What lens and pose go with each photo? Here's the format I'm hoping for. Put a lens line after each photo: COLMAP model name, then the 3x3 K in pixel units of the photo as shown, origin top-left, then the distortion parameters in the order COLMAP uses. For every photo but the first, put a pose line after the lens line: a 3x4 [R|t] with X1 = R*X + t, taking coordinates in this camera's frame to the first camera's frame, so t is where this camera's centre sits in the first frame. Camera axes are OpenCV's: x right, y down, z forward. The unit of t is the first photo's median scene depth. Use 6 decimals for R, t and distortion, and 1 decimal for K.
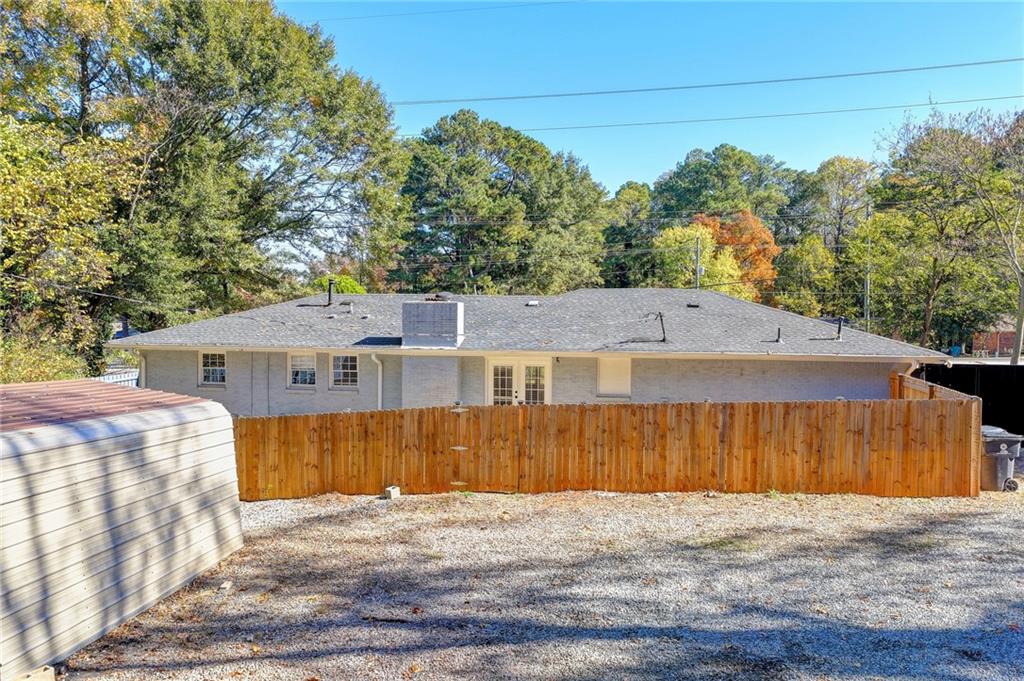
lens RADIAL K [[843.5, 0, 506.0], [0, 843.5, 343.9], [0, 0, 1]] dist [-0.009713, 0.036490]
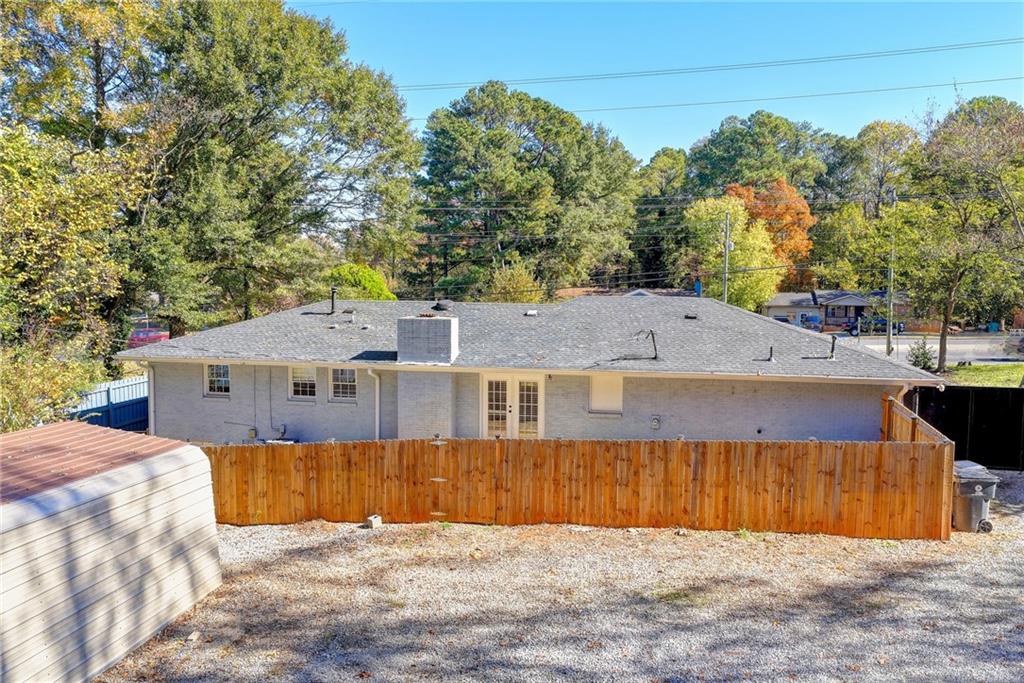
lens RADIAL K [[843.5, 0, 507.5], [0, 843.5, 344.7], [0, 0, 1]] dist [-0.009713, 0.036490]
pose [[0.998932, -0.000209, -0.046204, 0.075599], [0.002420, 0.998854, 0.047796, -0.088661], [0.046141, -0.047856, 0.997788, -0.007972]]
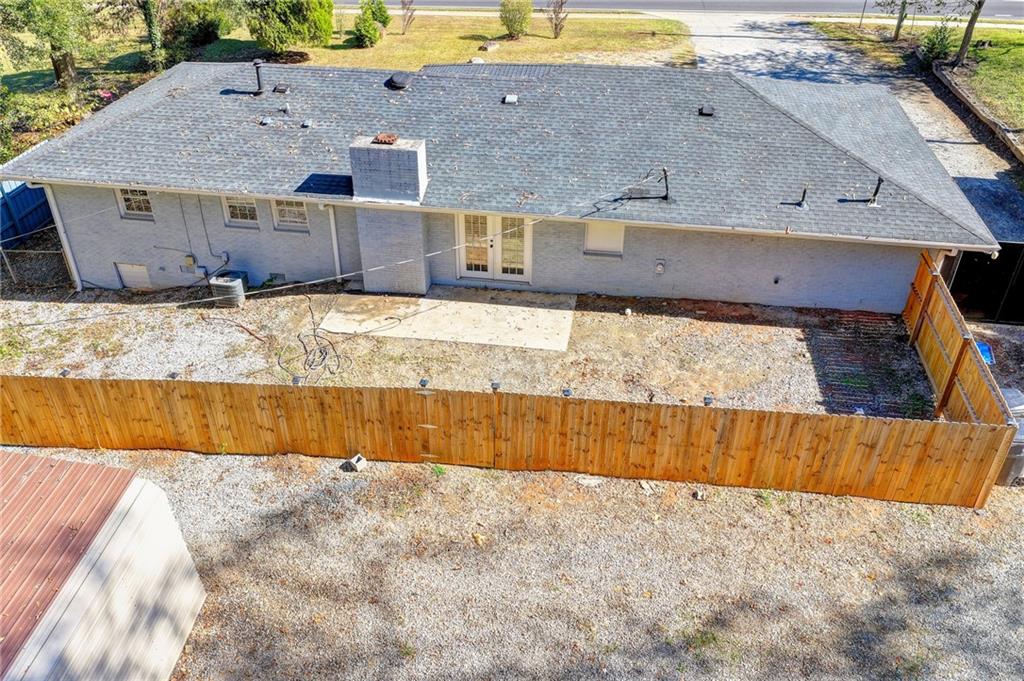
lens RADIAL K [[843.5, 0, 509.6], [0, 843.5, 337.3], [0, 0, 1]] dist [-0.009713, 0.036490]
pose [[0.999638, -0.020828, 0.017044, 0.018634], [0.008581, 0.846924, 0.531645, -0.435476], [-0.025508, -0.531306, 0.846796, 0.285966]]
